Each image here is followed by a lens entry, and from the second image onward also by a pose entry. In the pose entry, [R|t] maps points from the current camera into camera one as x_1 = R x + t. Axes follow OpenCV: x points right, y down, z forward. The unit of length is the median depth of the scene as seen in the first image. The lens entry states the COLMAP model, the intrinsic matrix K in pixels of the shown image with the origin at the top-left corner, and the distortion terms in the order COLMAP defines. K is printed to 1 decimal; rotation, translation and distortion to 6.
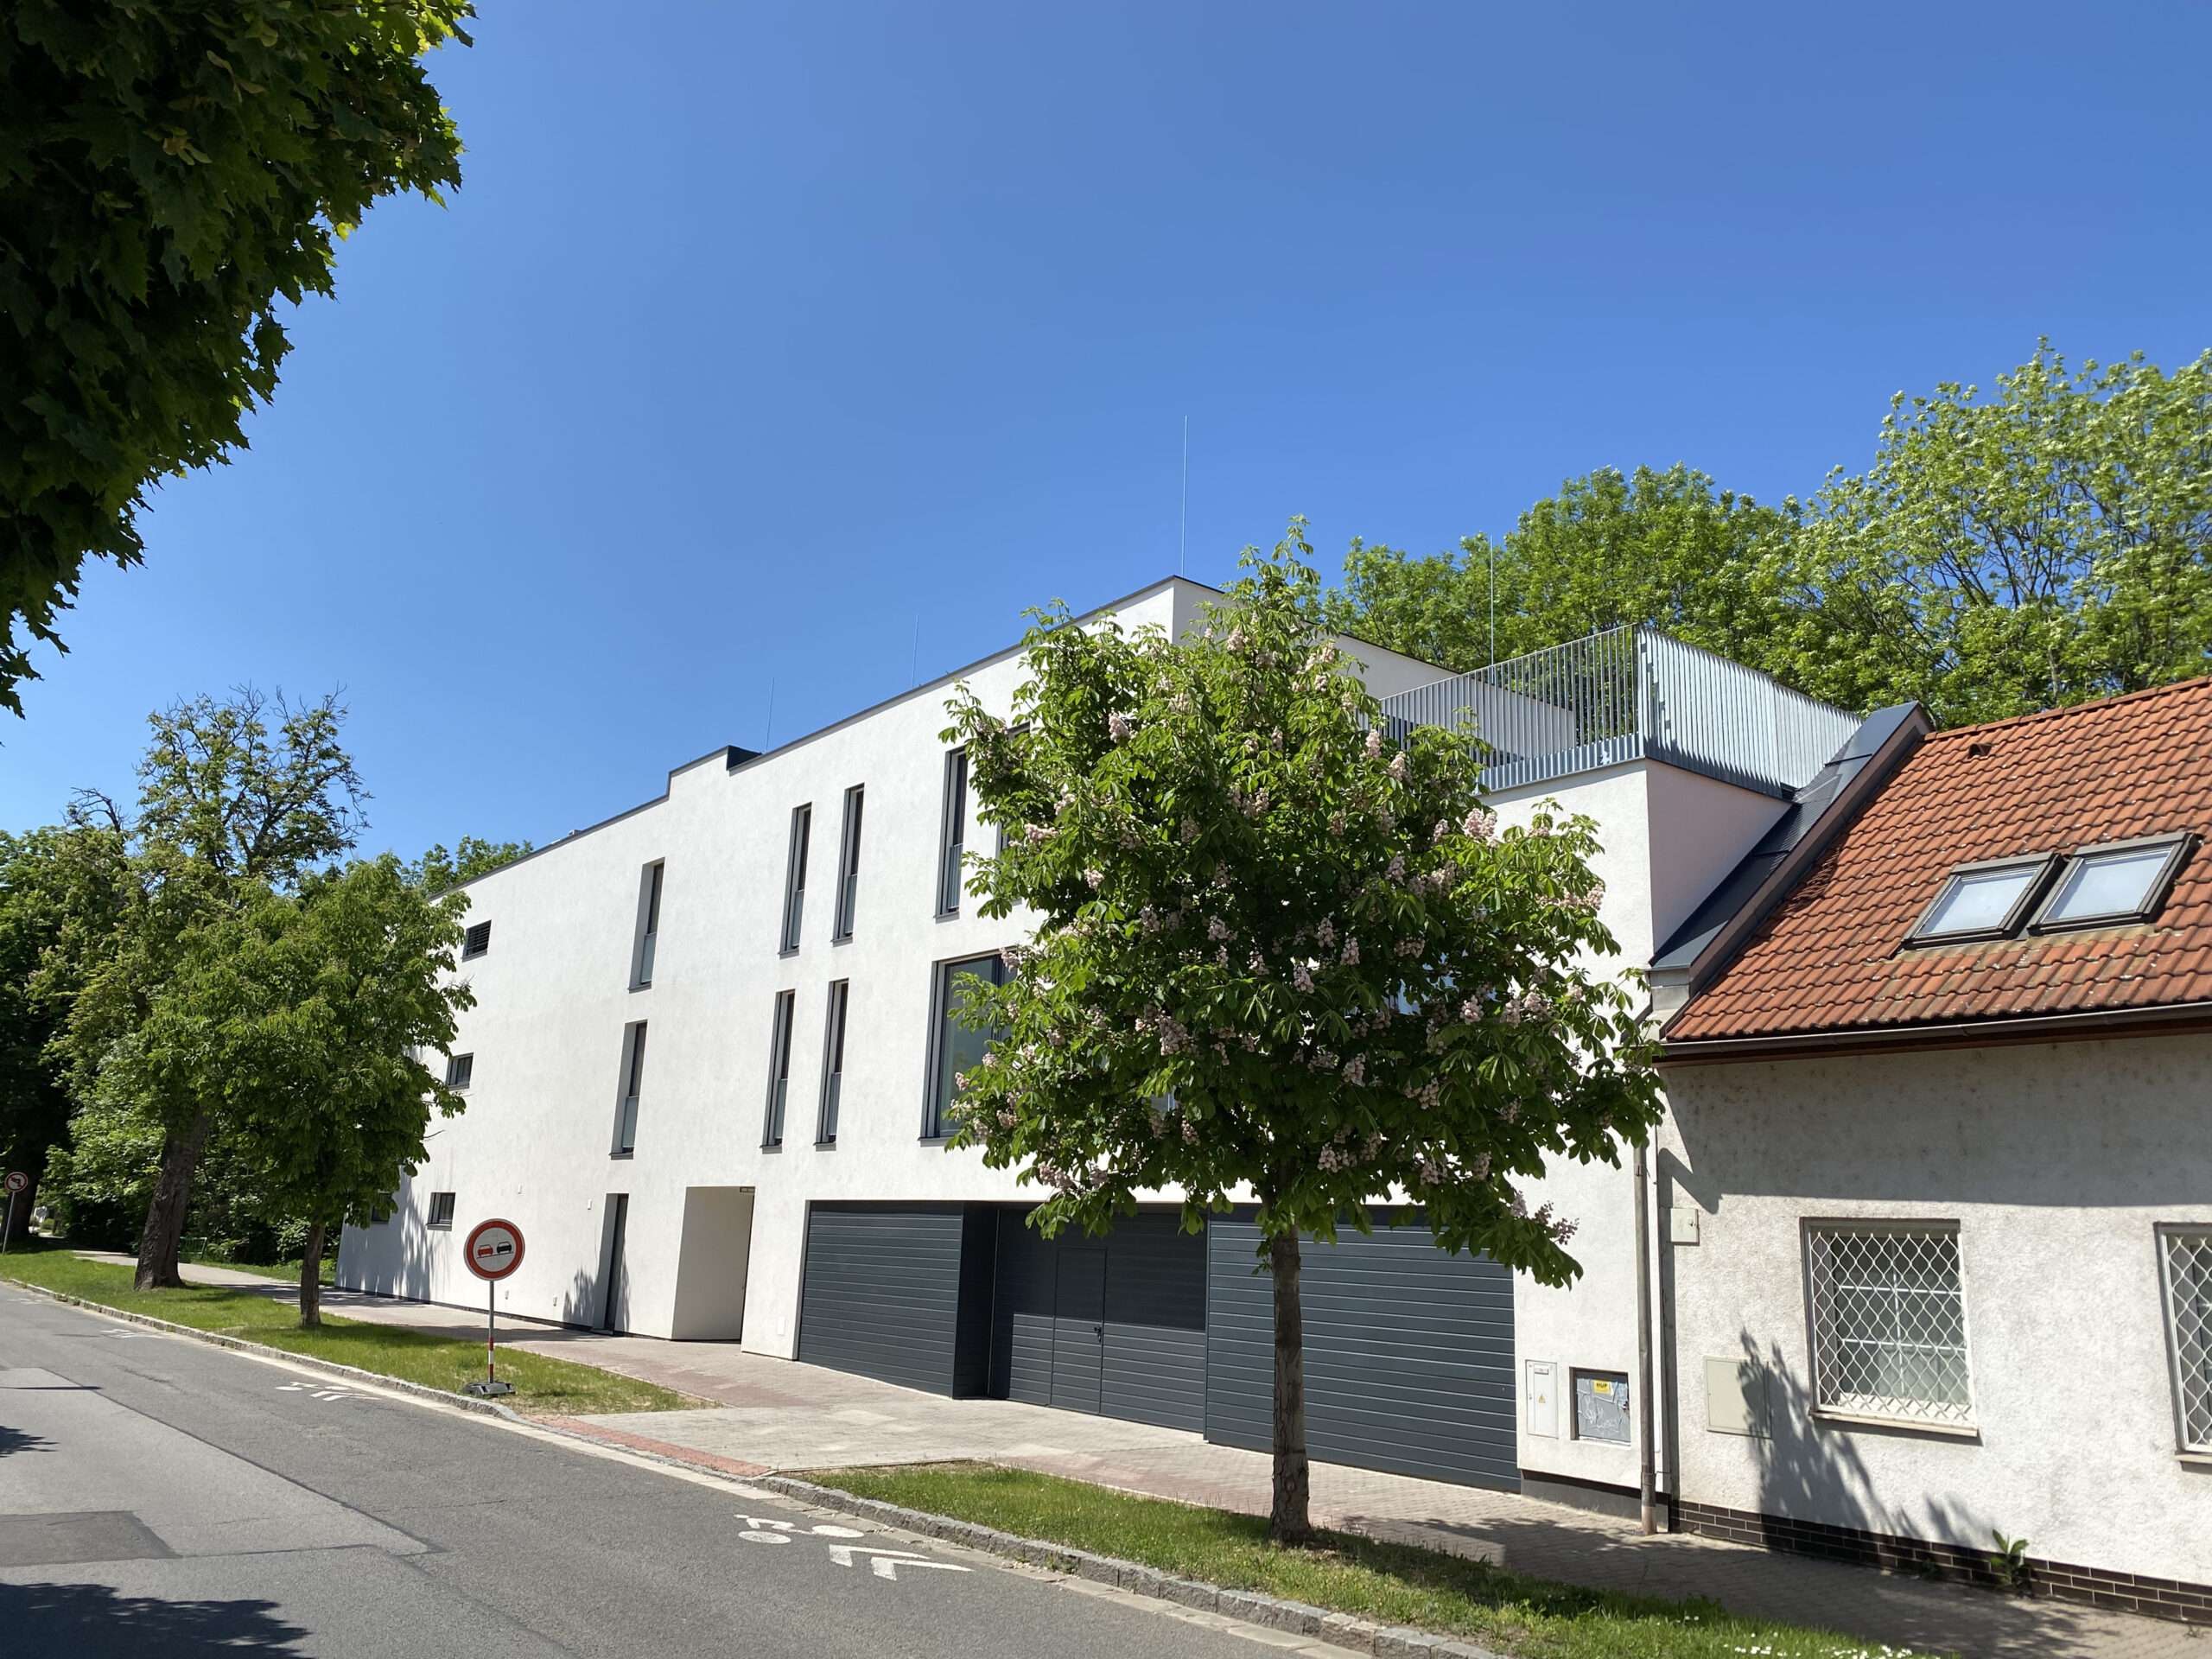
lens RADIAL K [[1714.1, 0, 1105.8], [0, 1714.1, 799.6], [0, 0, 1]] dist [0.006315, -0.004252]
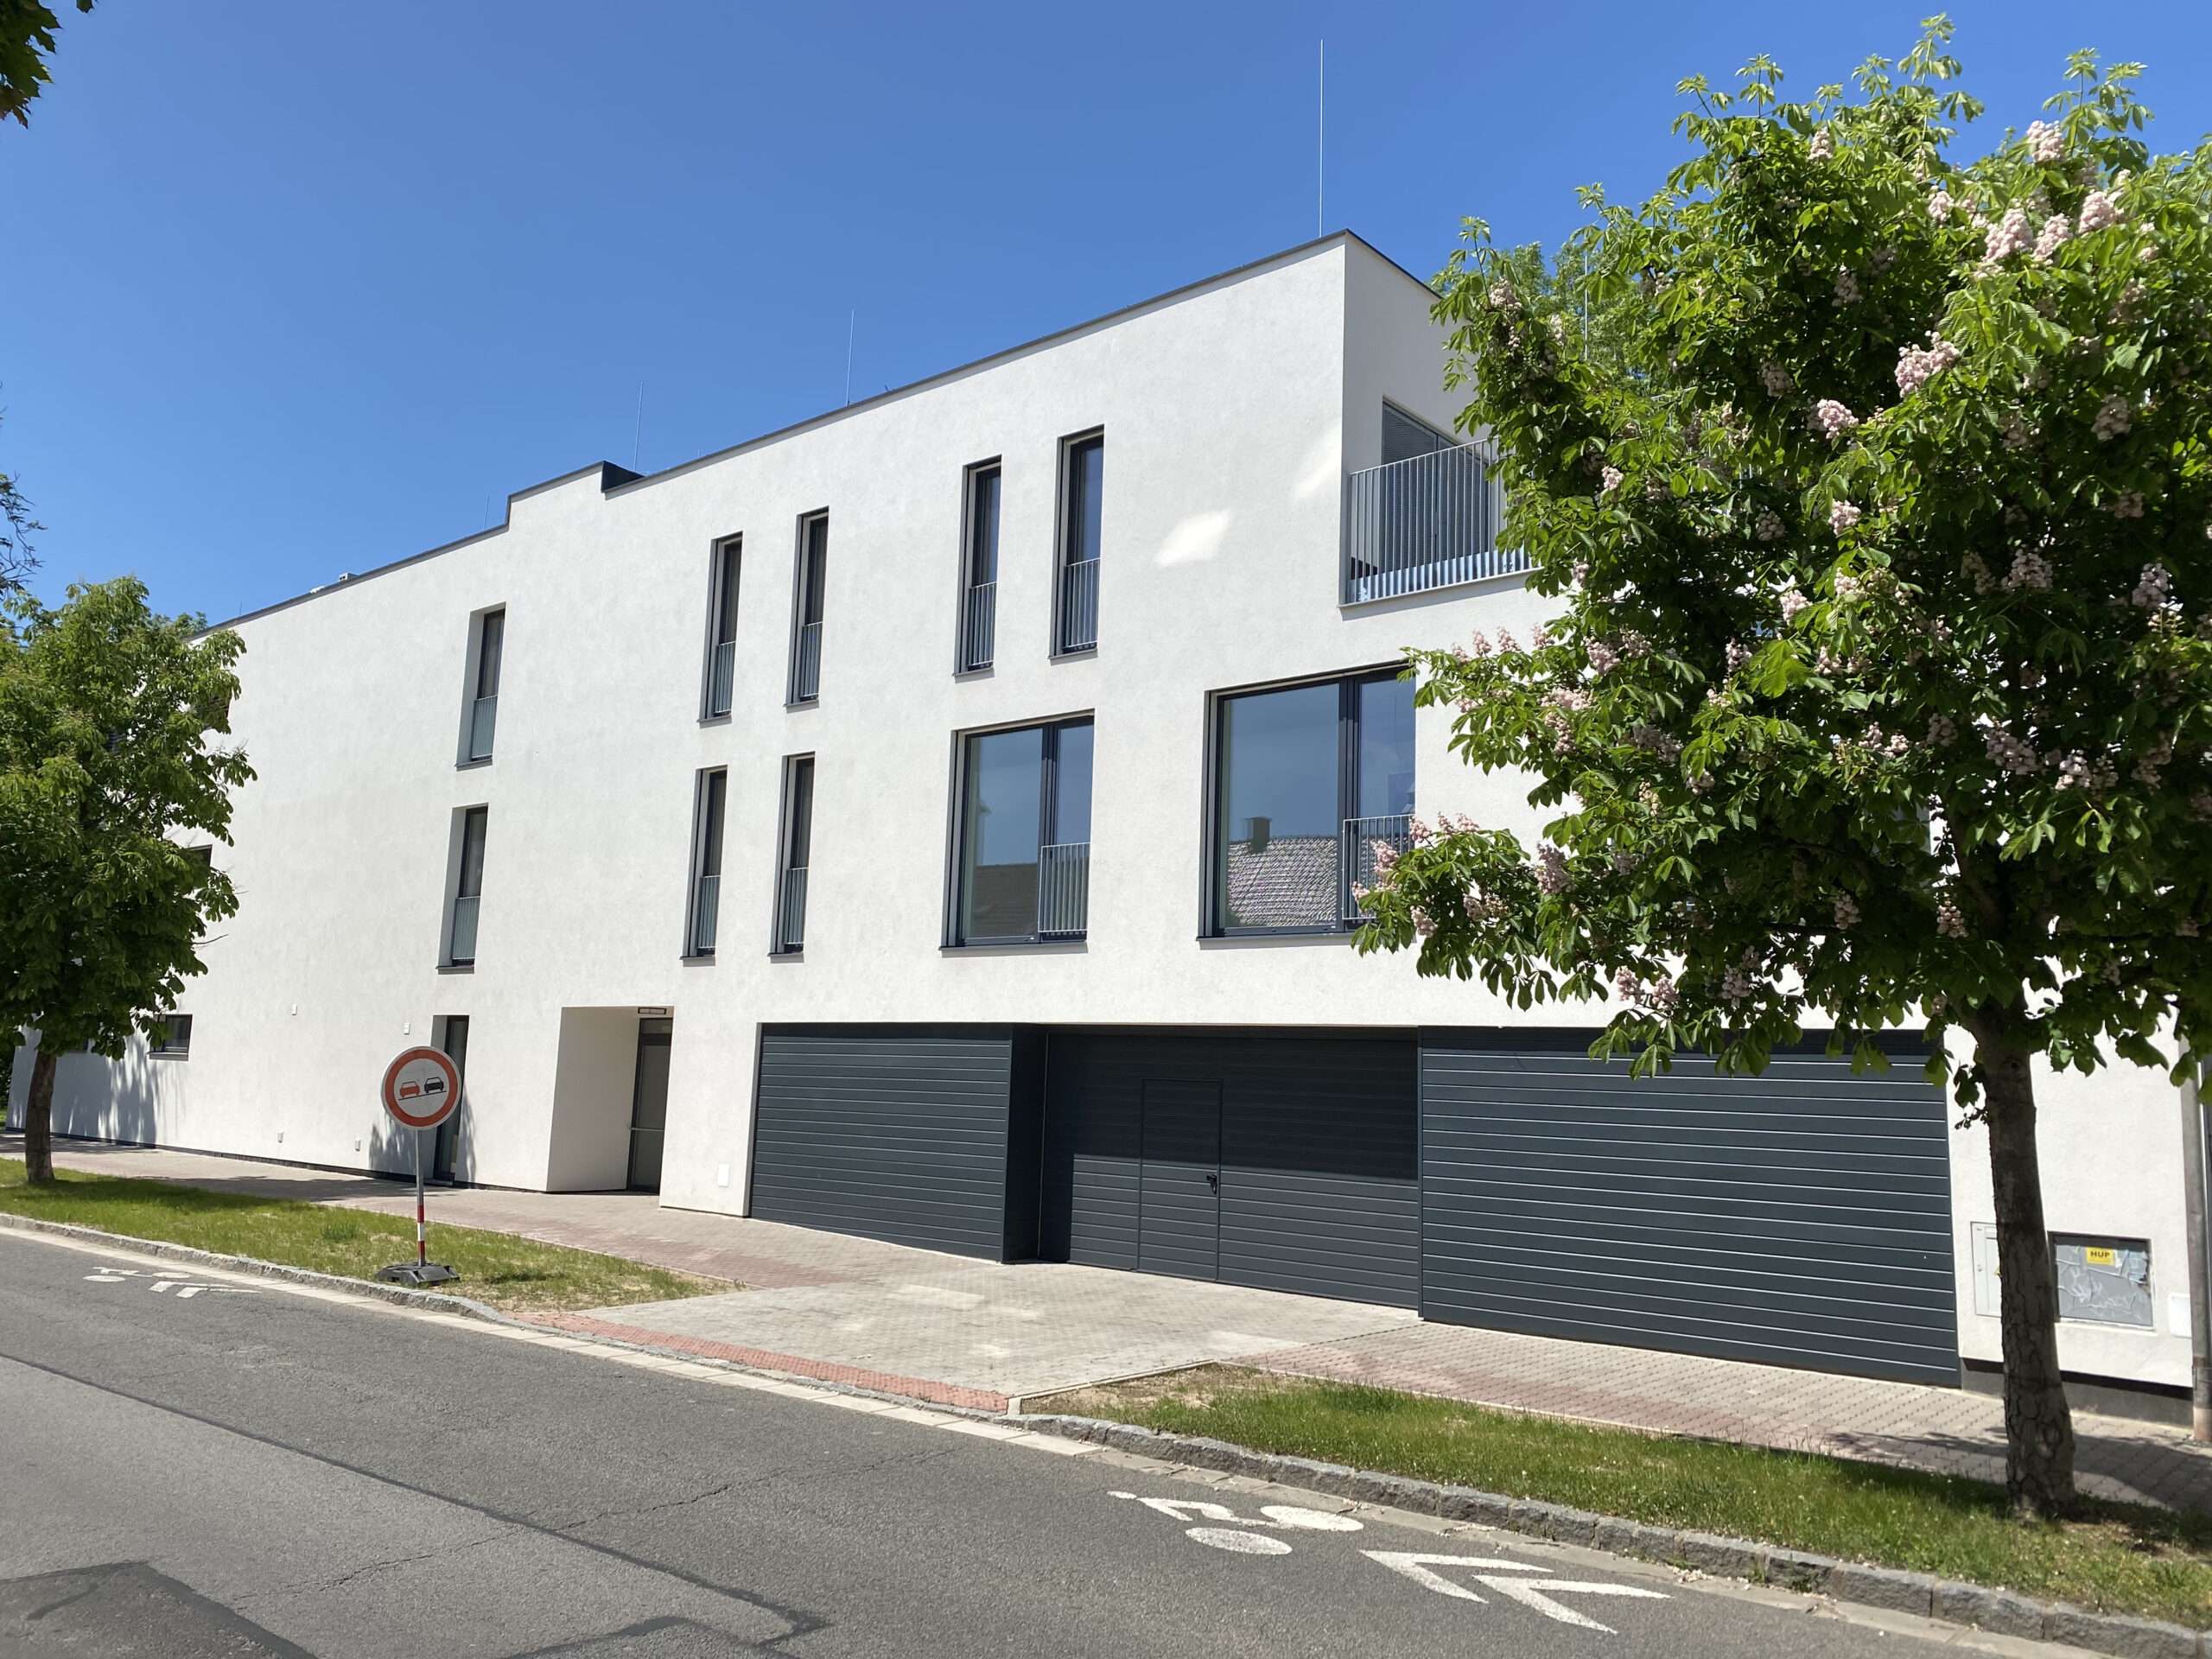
lens RADIAL K [[1697.4, 0, 1106.0], [0, 1697.4, 829.5], [0, 0, 1]] dist [0.011614, -0.001284]
pose [[0.978114, 0.023302, 0.206761, -0.181472], [-0.047183, 0.992662, 0.111336, 0.046748], [-0.202649, -0.118655, 0.972036, 0.201444]]
